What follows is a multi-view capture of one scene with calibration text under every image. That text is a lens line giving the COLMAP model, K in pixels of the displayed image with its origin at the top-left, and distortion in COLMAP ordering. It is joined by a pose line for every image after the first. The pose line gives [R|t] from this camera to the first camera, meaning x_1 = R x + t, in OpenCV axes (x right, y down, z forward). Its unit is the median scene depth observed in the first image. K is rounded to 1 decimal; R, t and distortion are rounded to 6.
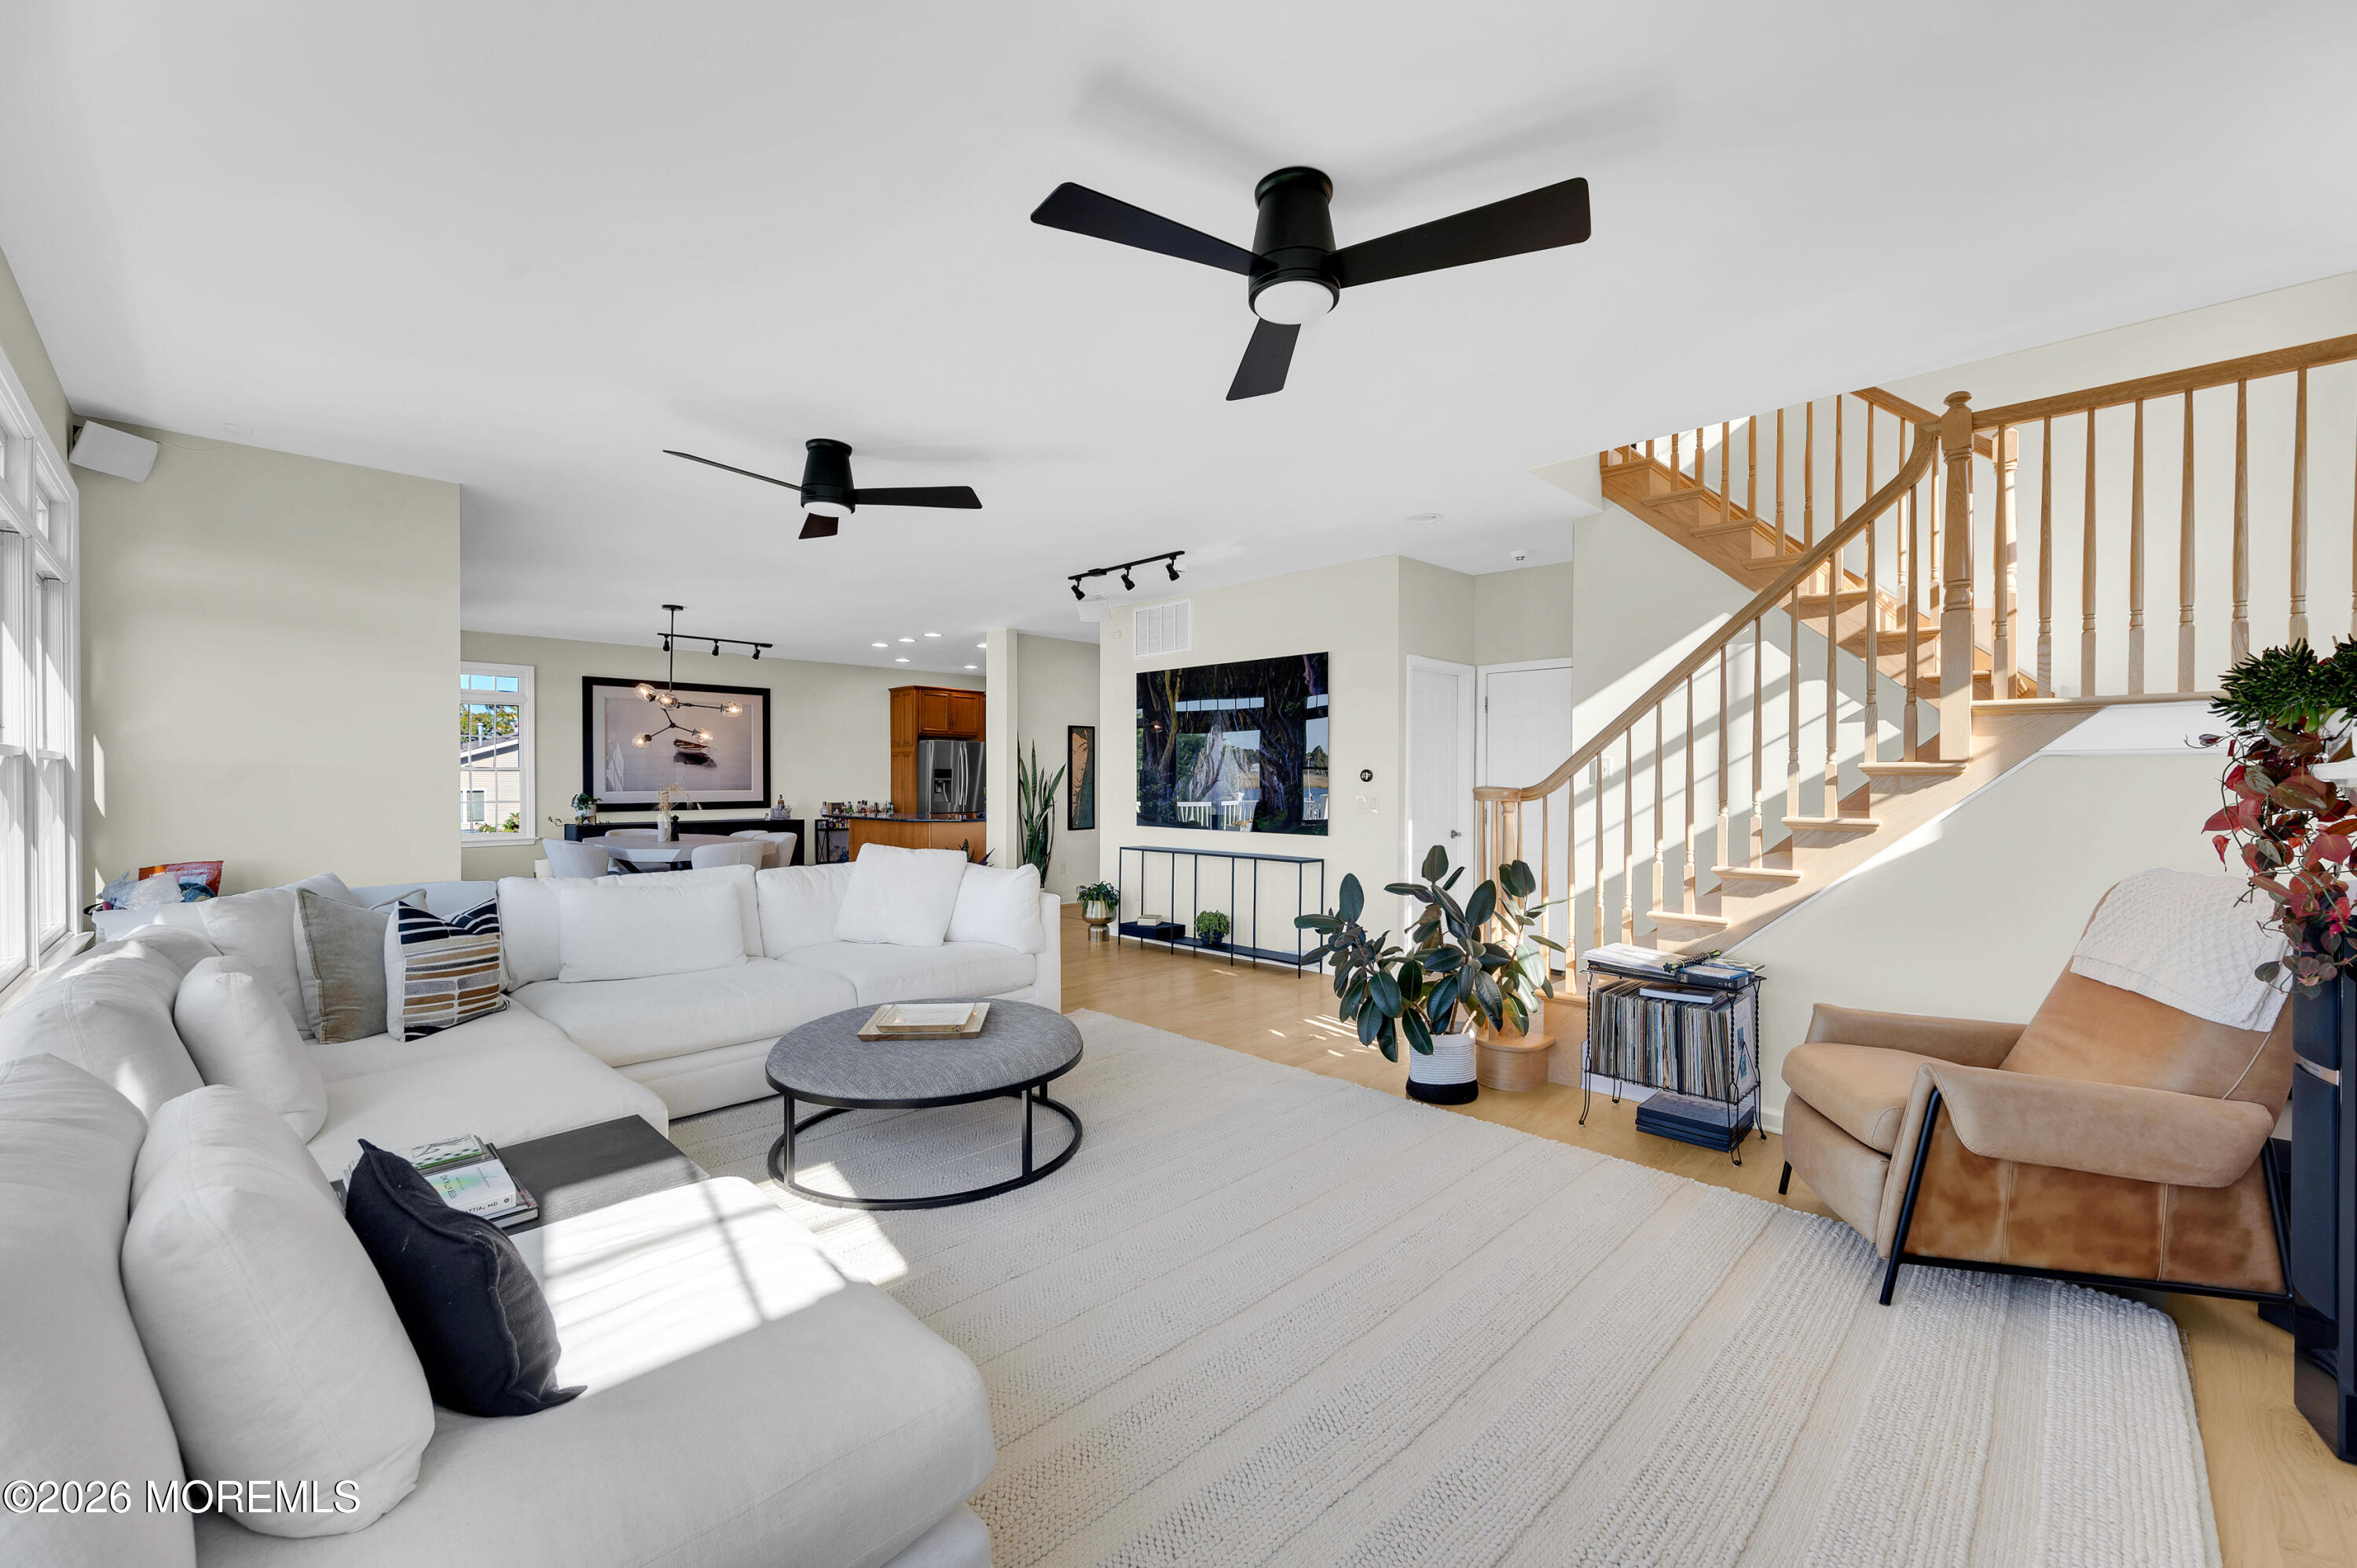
lens RADIAL K [[936.3, 0, 1183.0], [0, 936.3, 785.0], [0, 0, 1]] dist [0.000674, -0.000700]
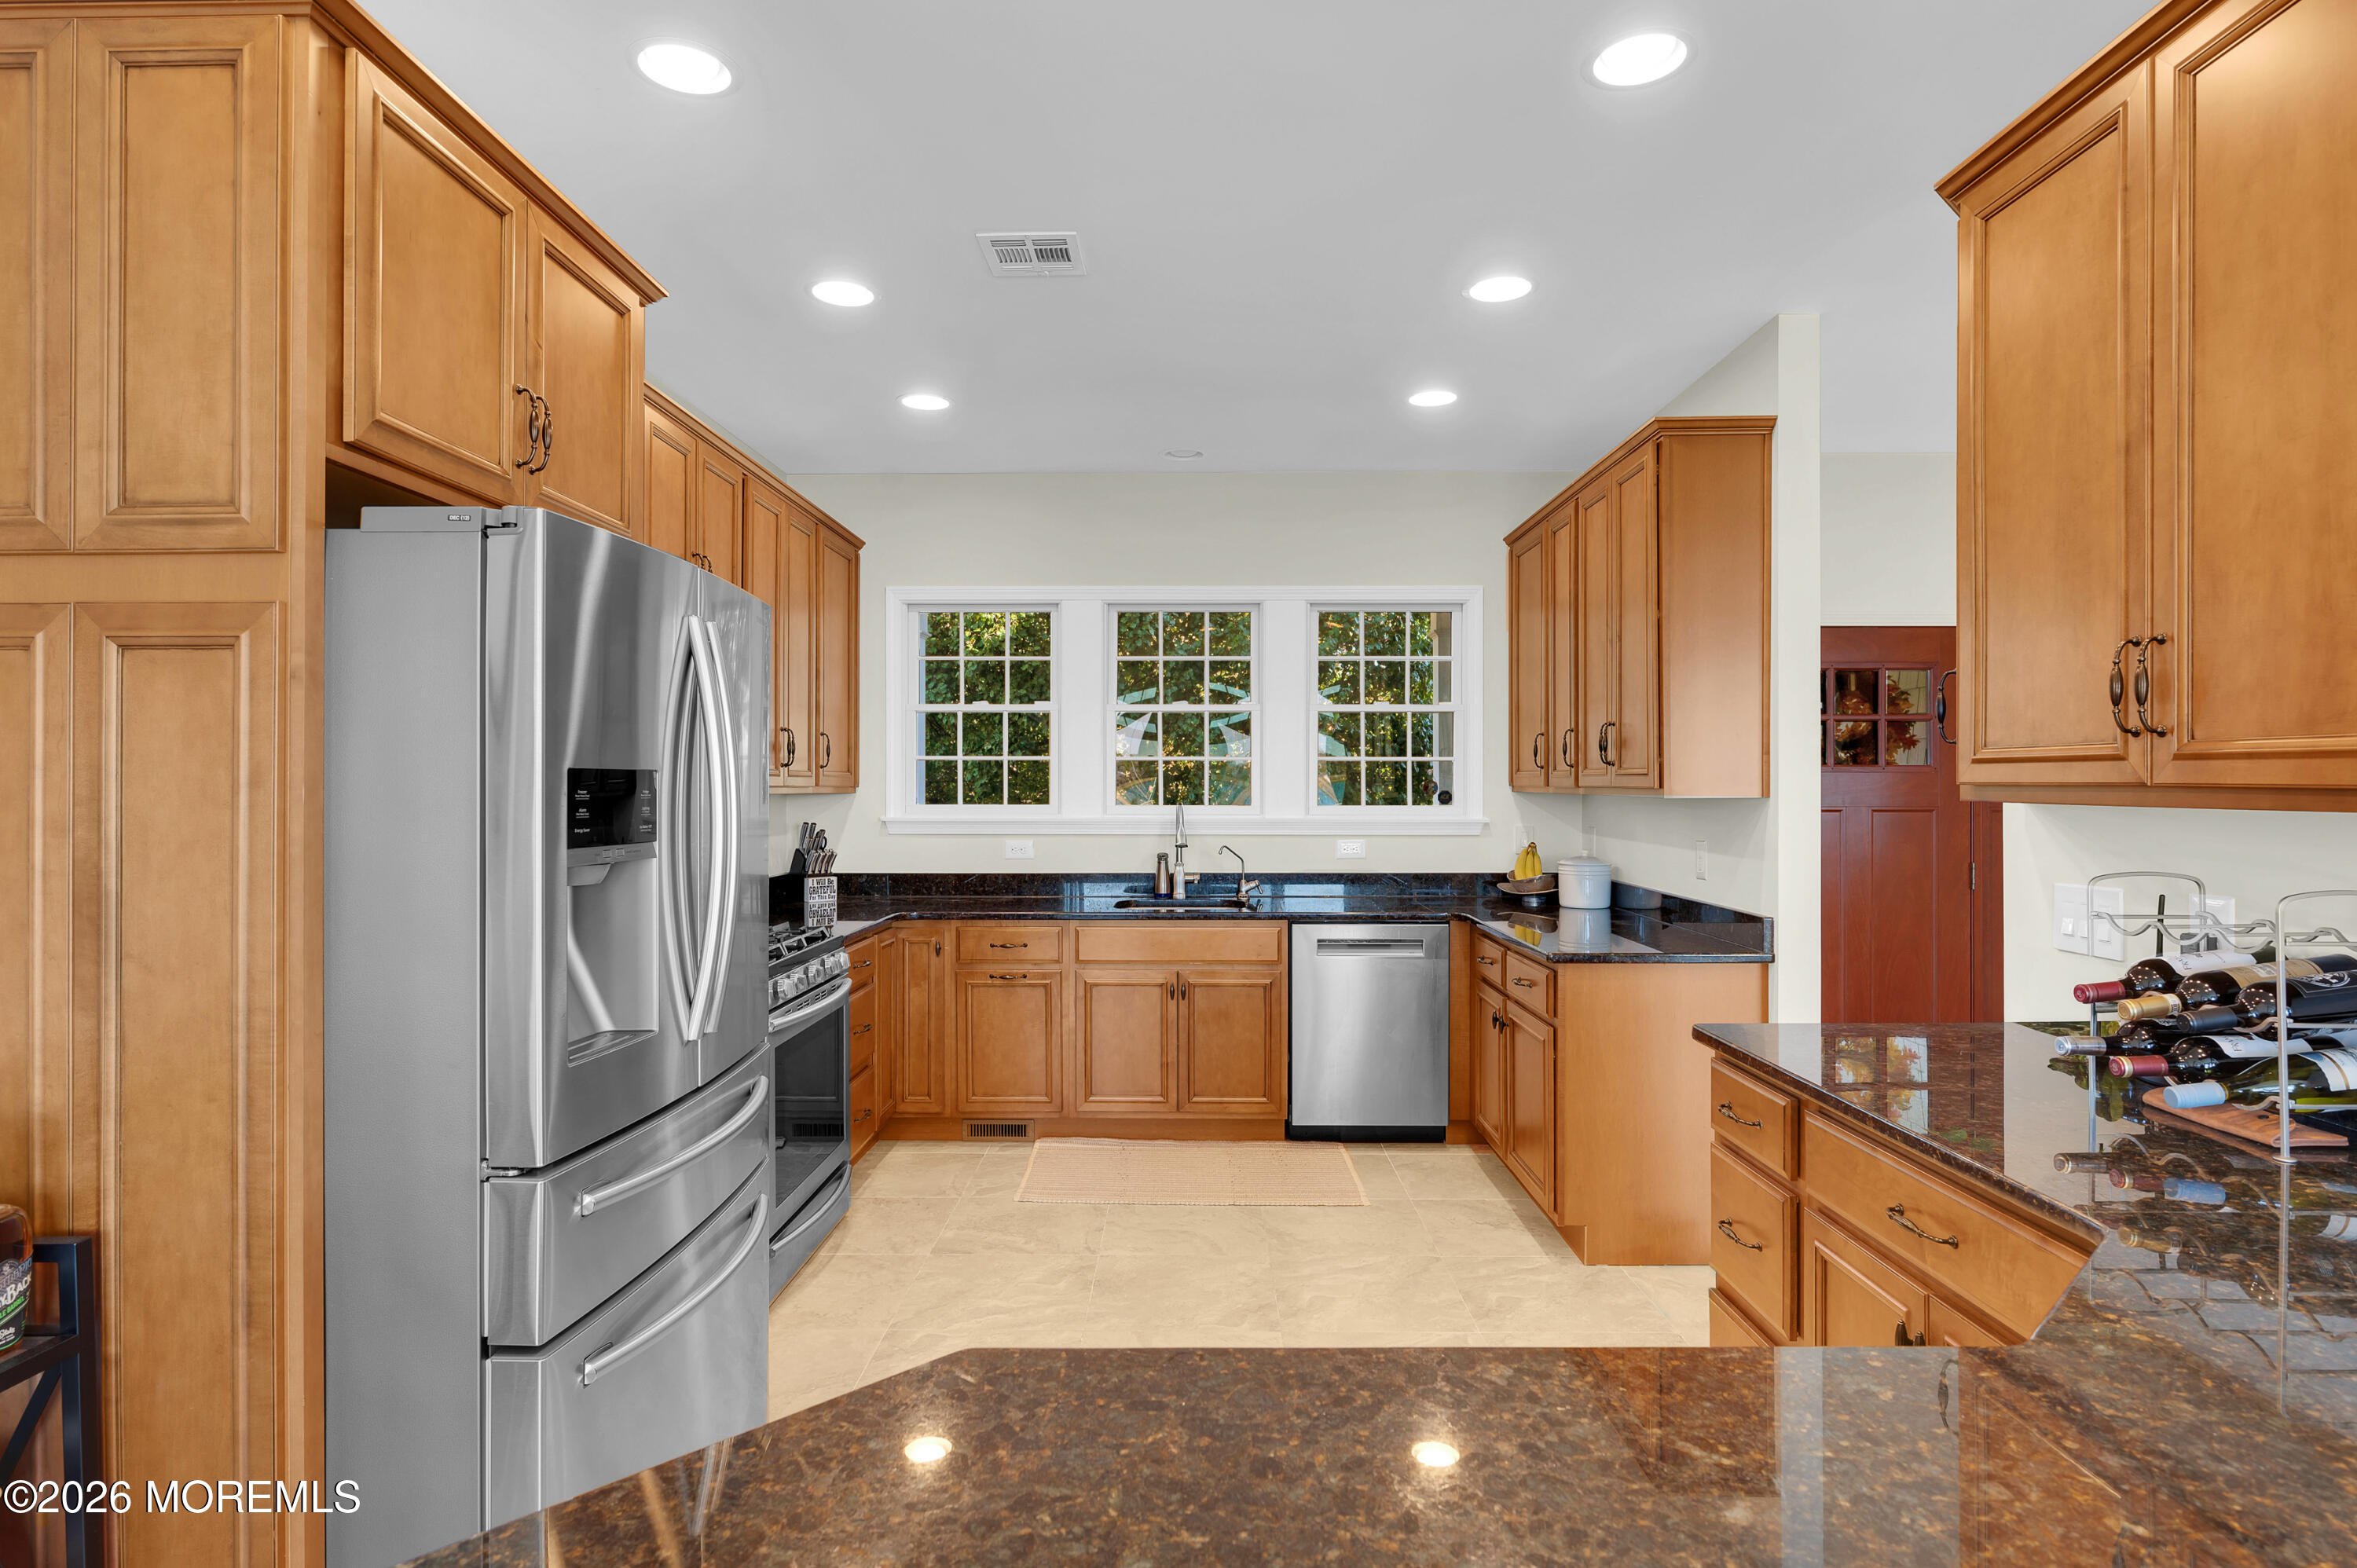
lens RADIAL K [[1246.8, 0, 1196.8], [0, 1246.8, 782.3], [0, 0, 1]] dist [-0.004127, 0.000088]
pose [[0.726679, -0.001936, 0.686974, -0.365695], [0.009724, 0.999925, -0.007468, -0.015943], [-0.686908, 0.012107, 0.726643, 0.975761]]
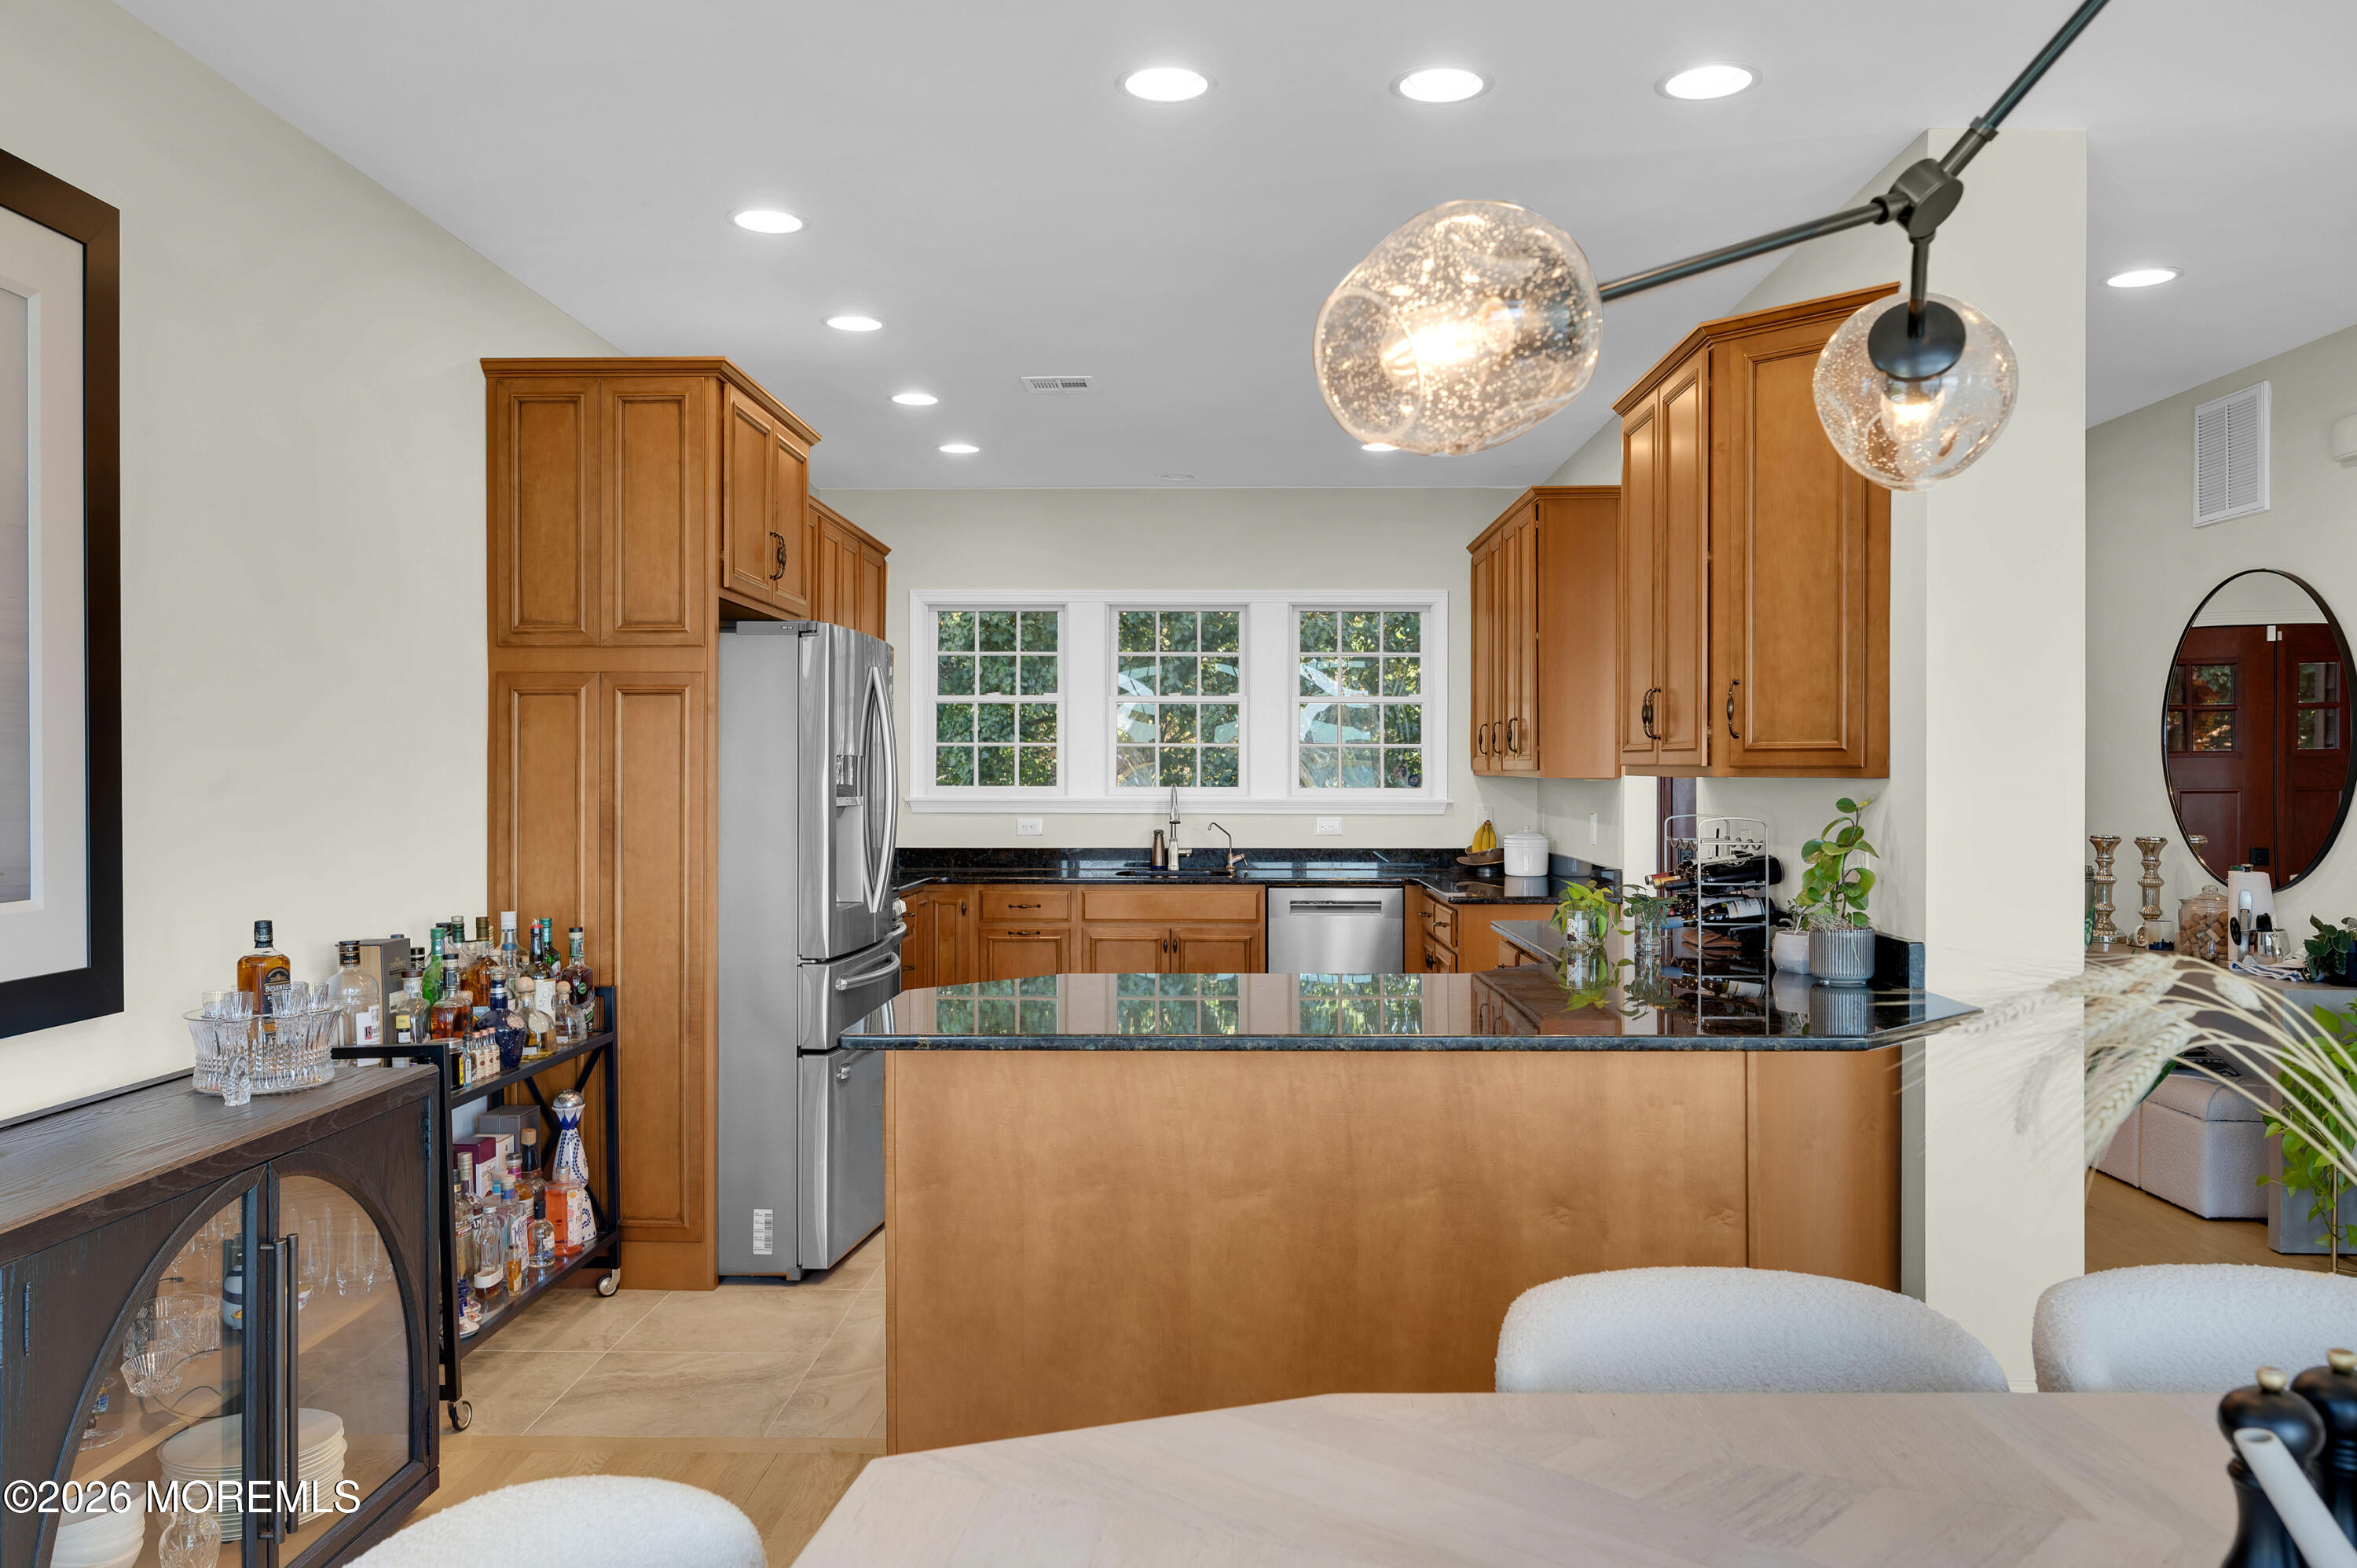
lens RADIAL K [[1706.2, 0, 1188.7], [0, 1706.2, 783.2], [0, 0, 1]] dist [-0.012213, -0.002746]
pose [[0.740229, -0.005560, 0.672332, -0.549179], [0.007713, 0.999970, -0.000222, -0.011626], [-0.672311, 0.005350, 0.740250, 0.758263]]
